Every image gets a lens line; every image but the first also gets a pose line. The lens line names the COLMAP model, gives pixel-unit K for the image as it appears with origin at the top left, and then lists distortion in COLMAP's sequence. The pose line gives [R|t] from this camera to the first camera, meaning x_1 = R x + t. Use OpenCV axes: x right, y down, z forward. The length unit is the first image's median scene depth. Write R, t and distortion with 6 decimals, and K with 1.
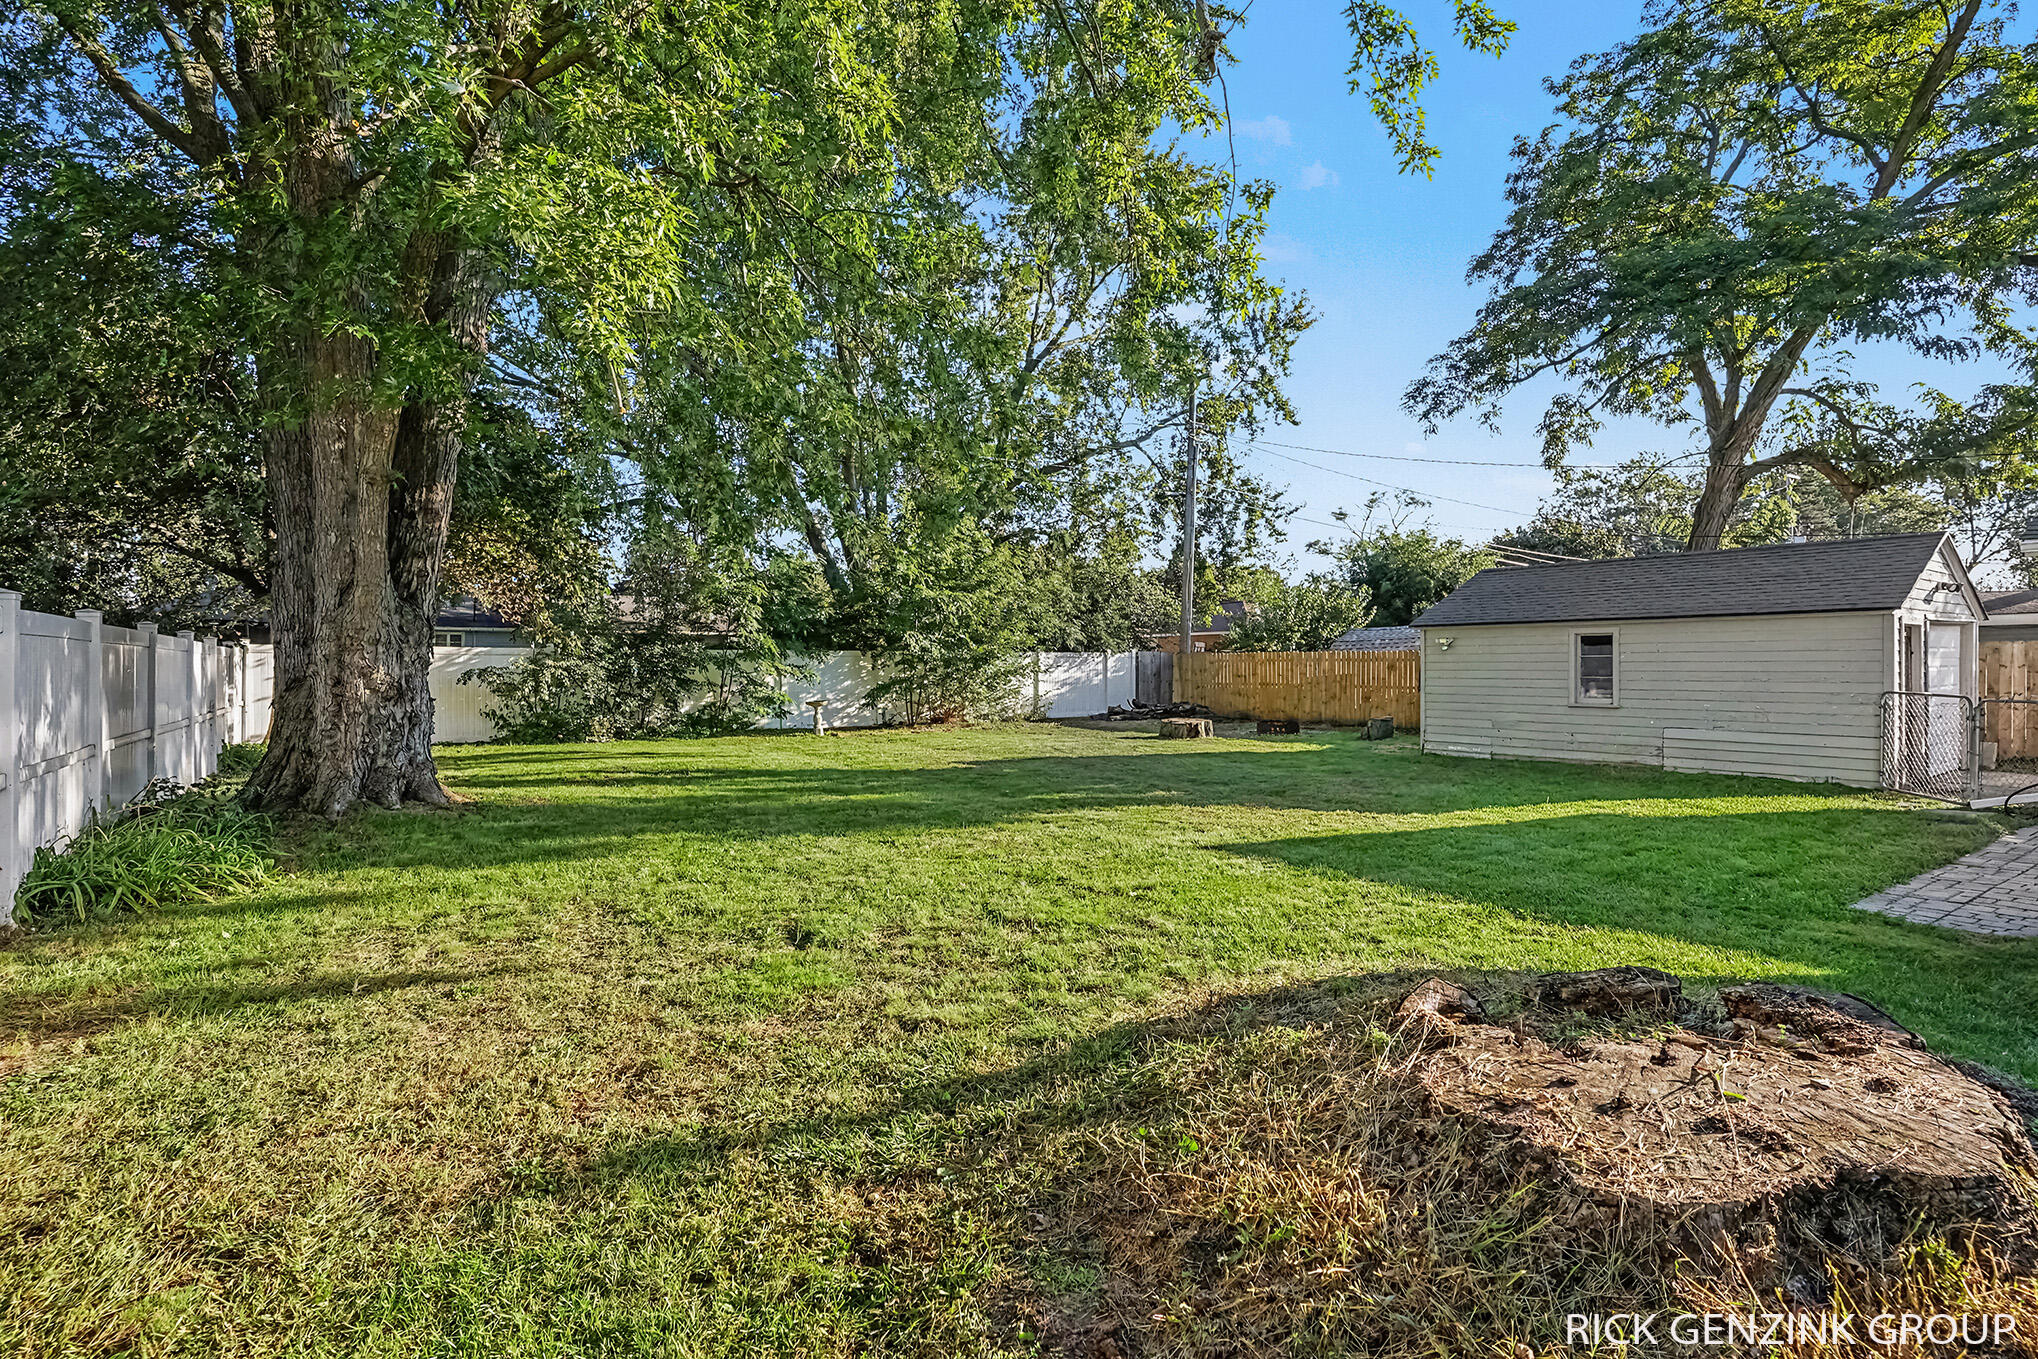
lens RADIAL K [[984.1, 0, 1019.0], [0, 984.1, 636.0], [0, 0, 1]] dist [-0.008102, 0.001702]
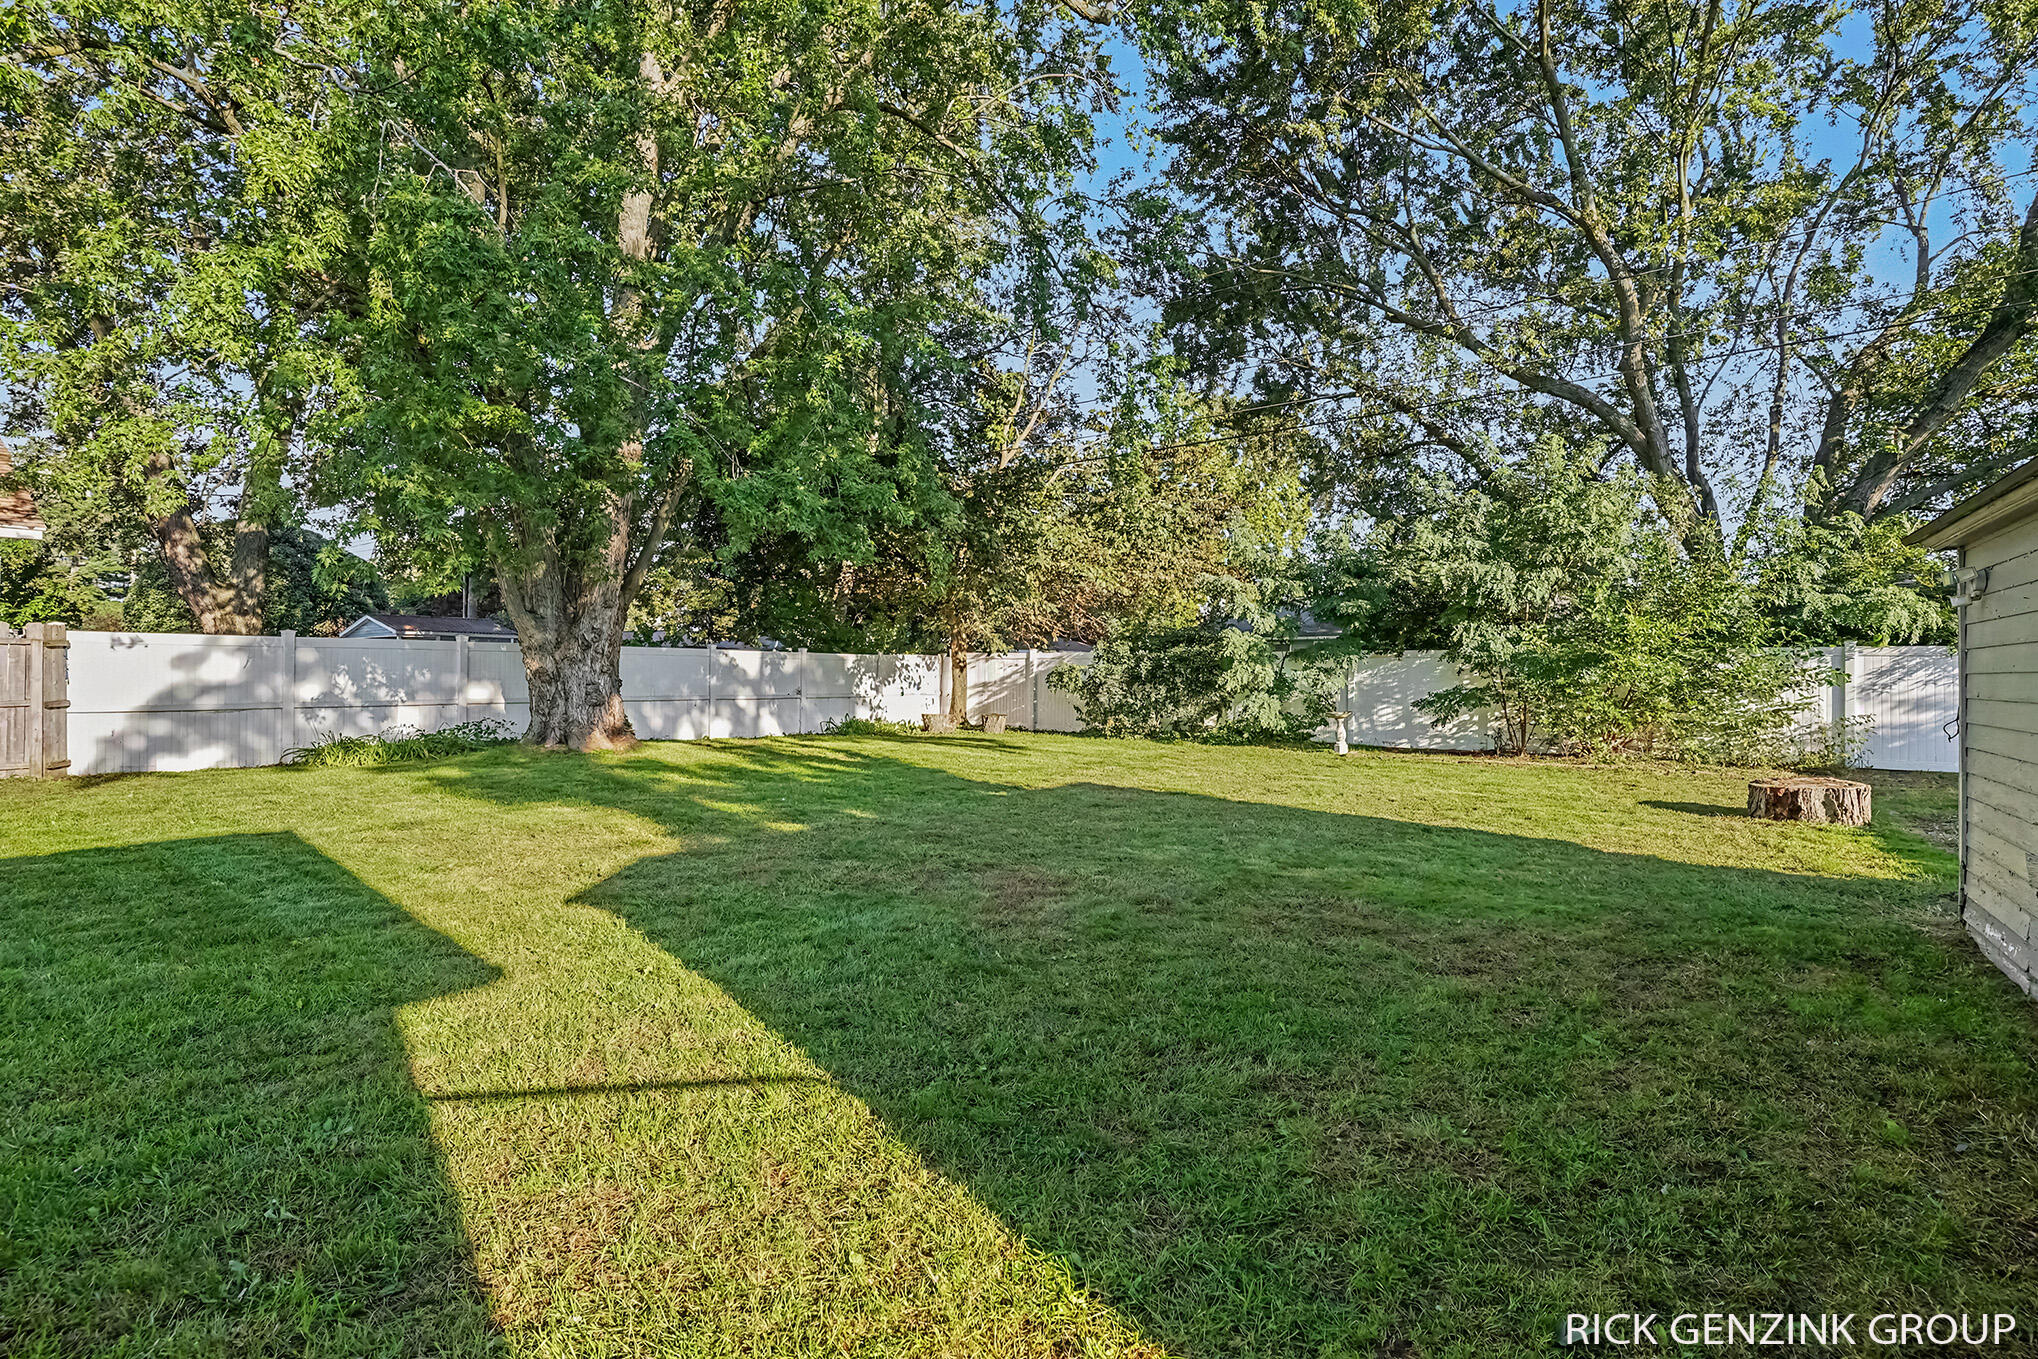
lens RADIAL K [[984.1, 0, 1019.0], [0, 984.1, 636.0], [0, 0, 1]] dist [-0.008102, 0.001702]
pose [[0.335286, -0.034239, -0.941494, 0.456721], [0.021763, 0.999354, -0.028593, 0.019111], [0.941865, -0.010903, 0.335815, 0.450223]]
